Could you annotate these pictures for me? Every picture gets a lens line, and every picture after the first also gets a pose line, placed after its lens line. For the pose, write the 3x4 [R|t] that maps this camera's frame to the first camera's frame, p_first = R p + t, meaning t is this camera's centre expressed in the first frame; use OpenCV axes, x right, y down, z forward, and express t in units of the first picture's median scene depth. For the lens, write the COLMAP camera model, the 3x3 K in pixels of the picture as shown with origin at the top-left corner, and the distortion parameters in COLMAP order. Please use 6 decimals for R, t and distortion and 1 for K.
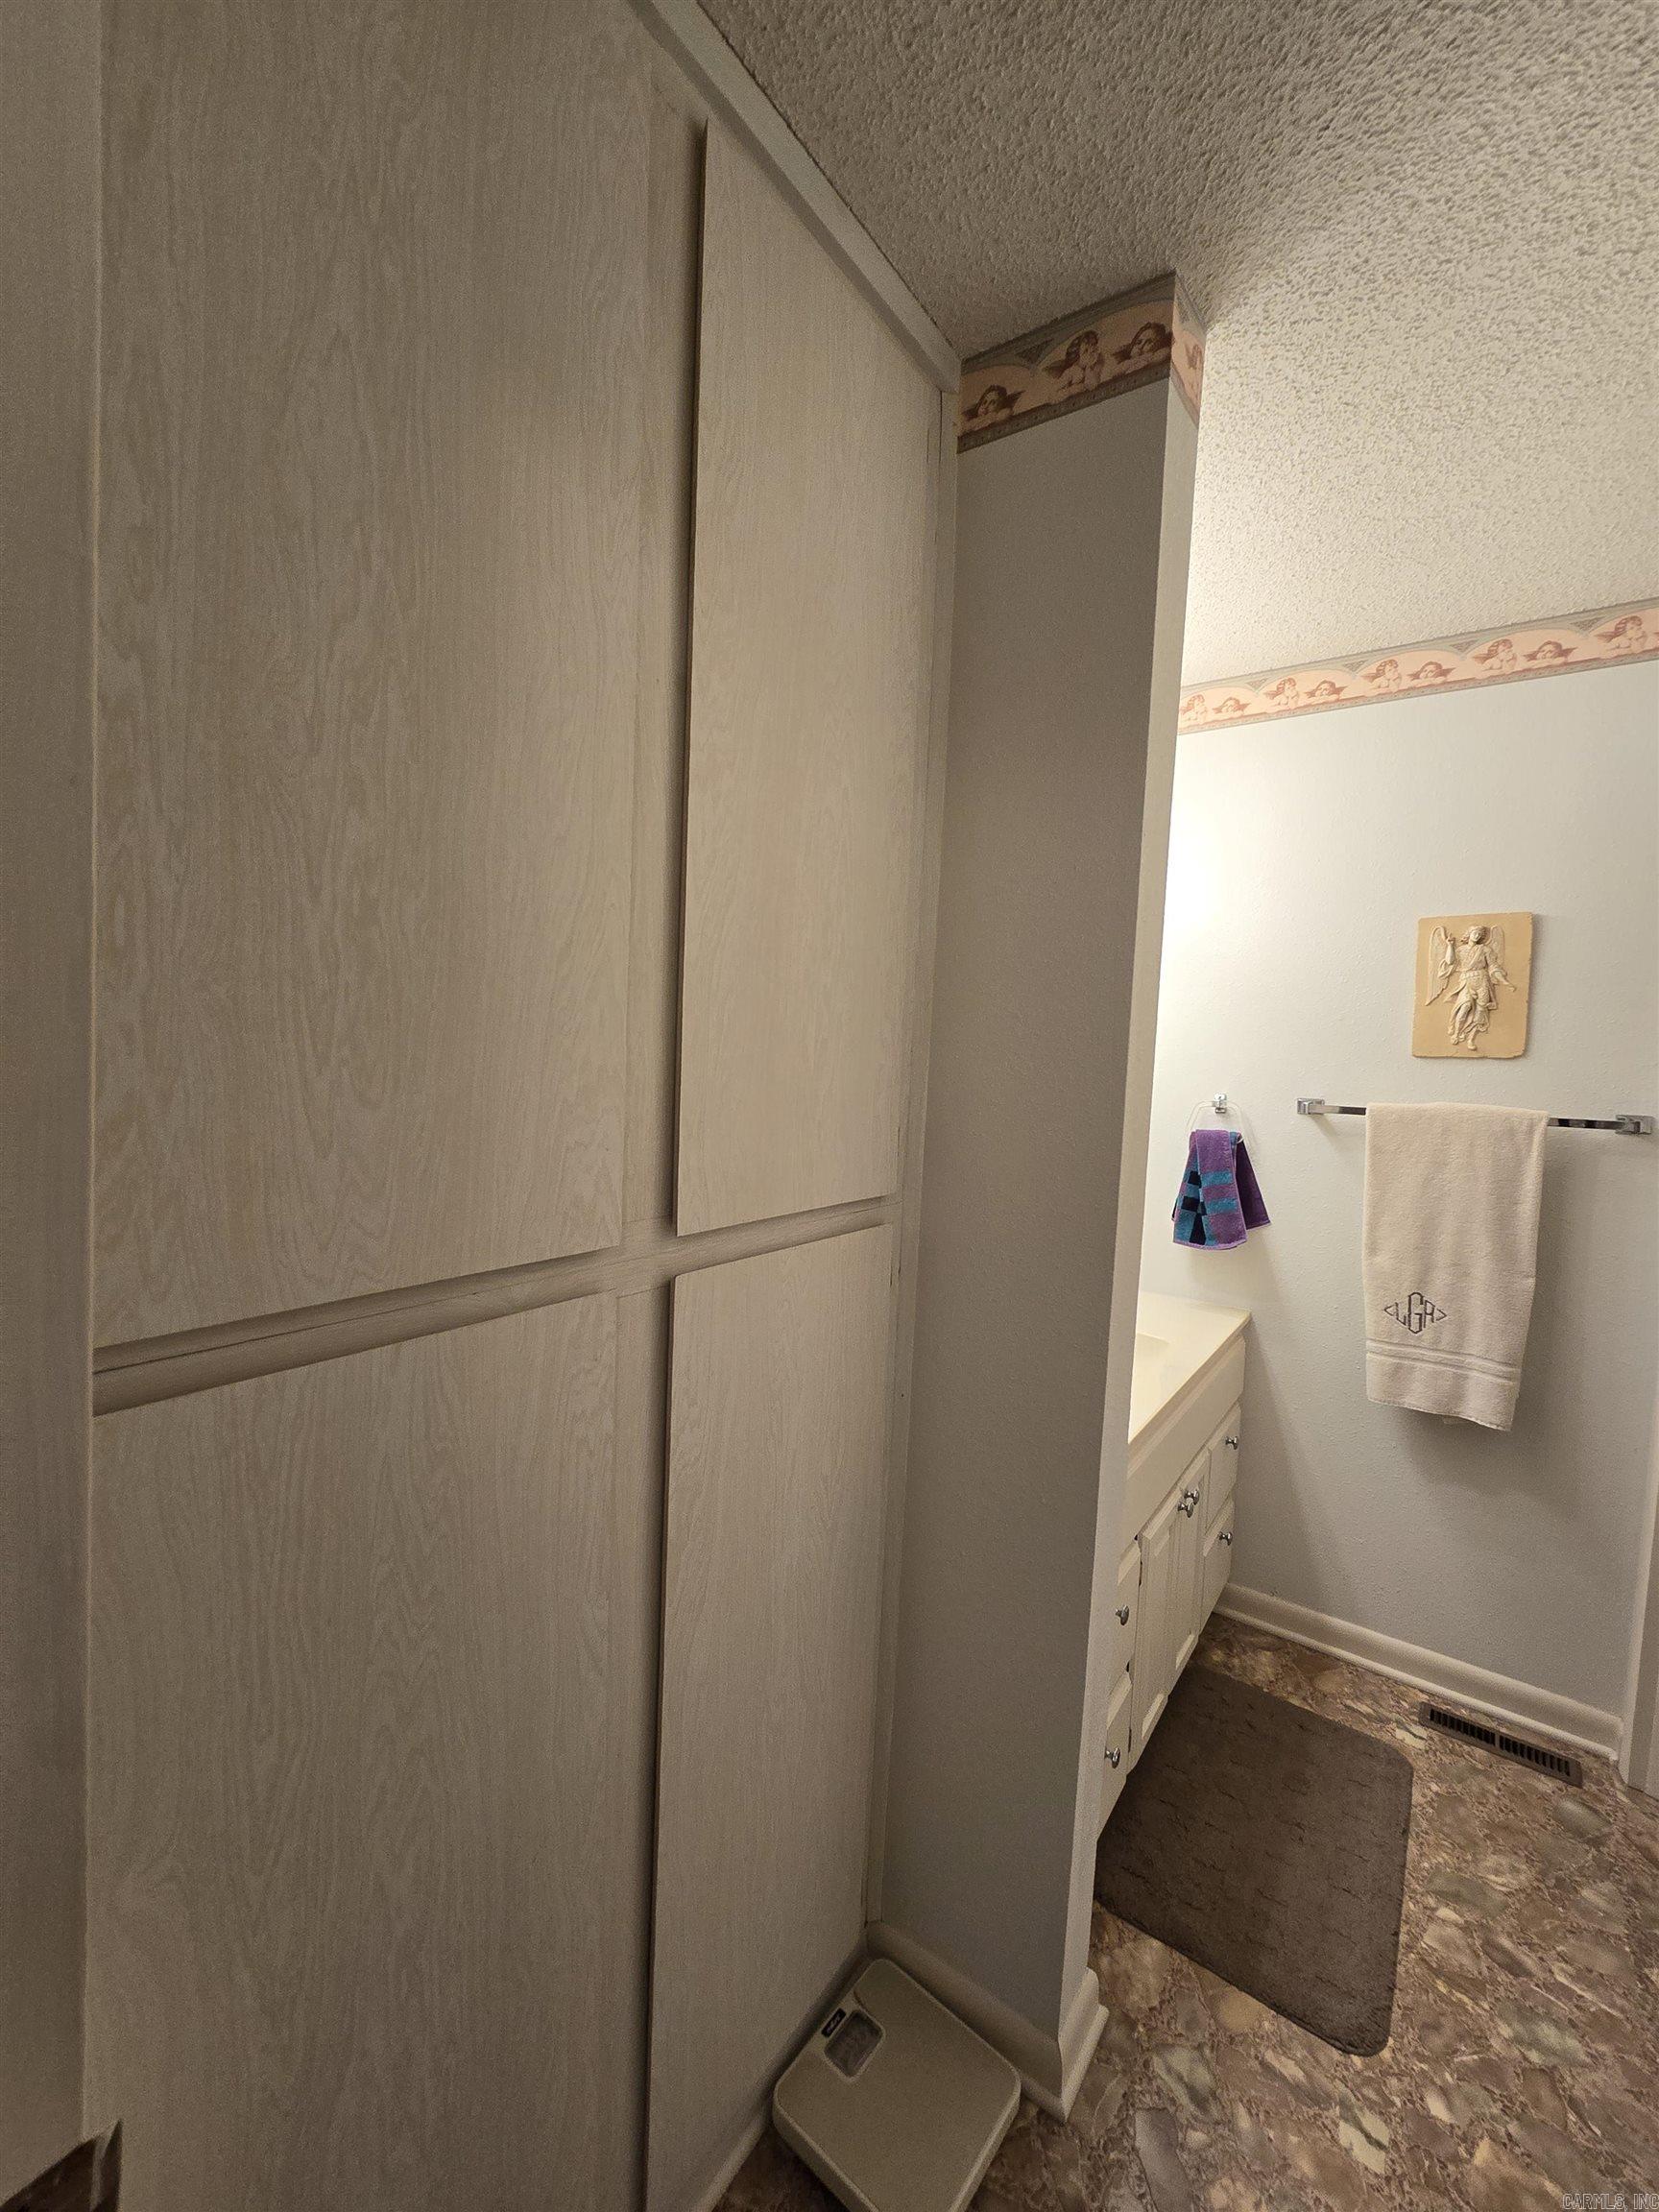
lens RADIAL K [[904.2, 0, 817.3], [0, 904.2, 1098.2], [0, 0, 1]] dist [-0.002685, 0.000833]
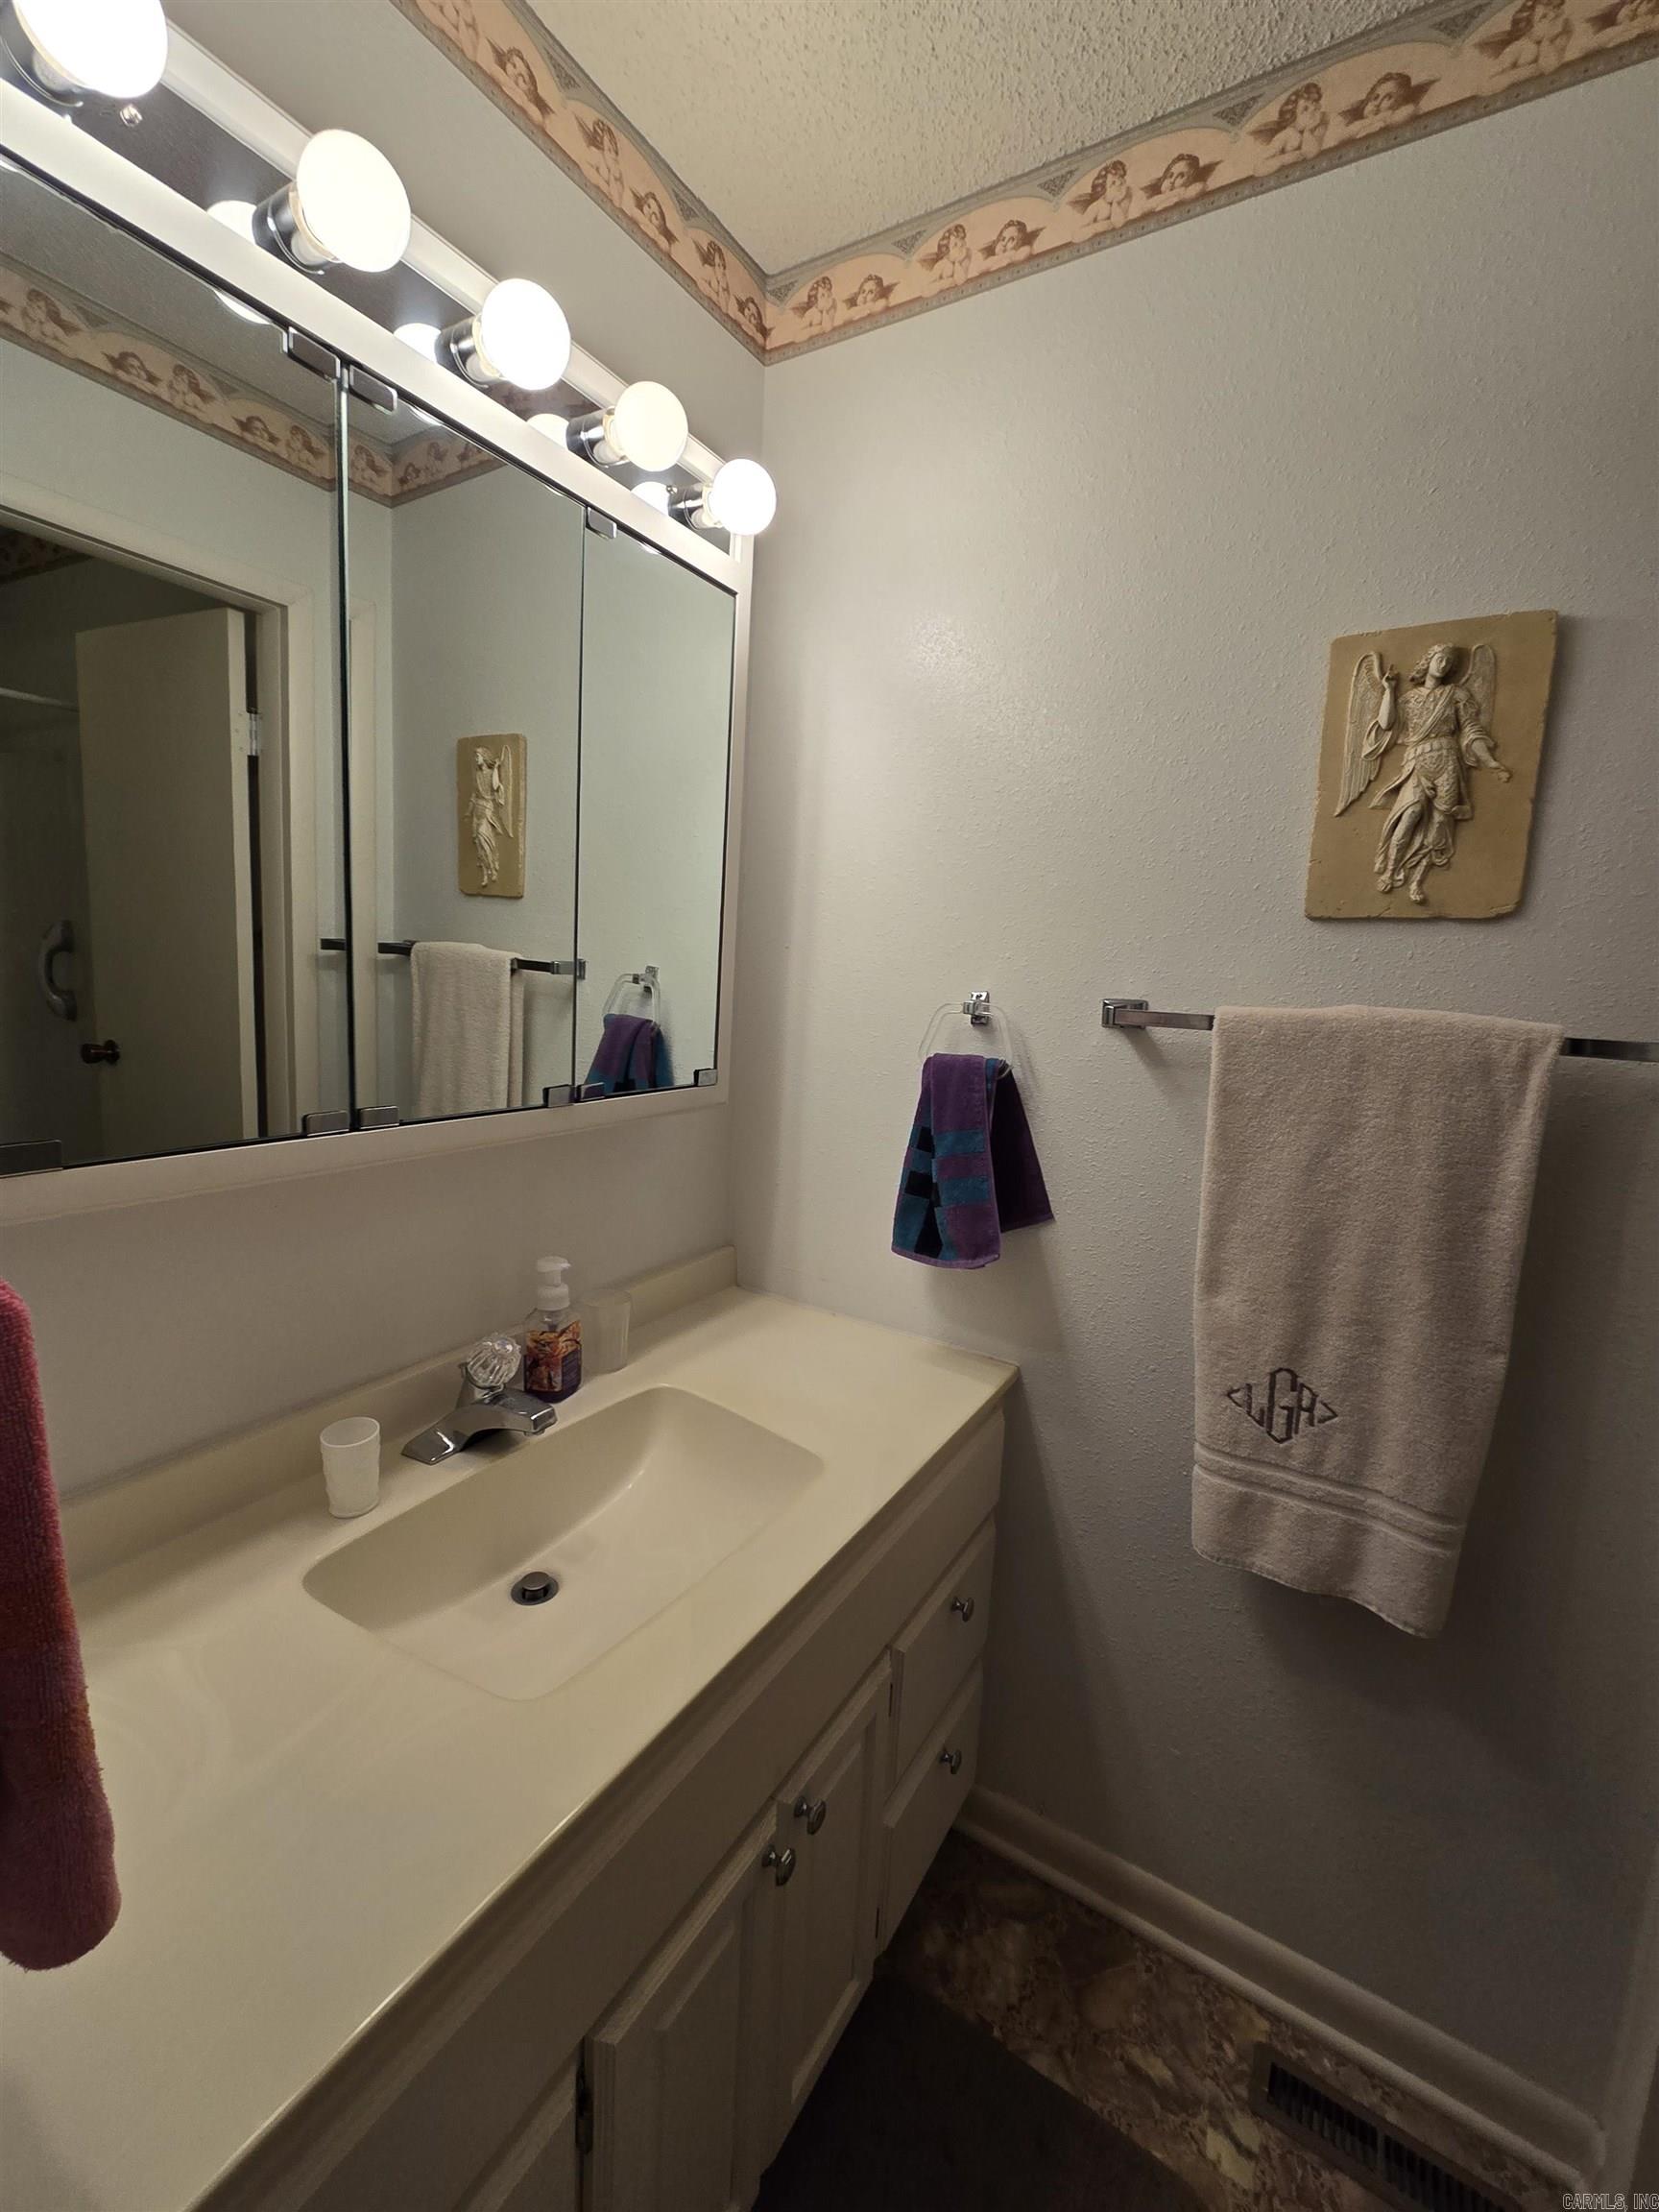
lens RADIAL K [[904.2, 0, 811.4], [0, 904.2, 1091.9], [0, 0, 1]] dist [-0.002685, 0.000833]
pose [[0.998108, 0.000573, 0.061480, 0.351936], [-0.006188, 0.995815, 0.091184, 0.008225], [-0.061171, -0.091392, 0.993934, 0.503792]]
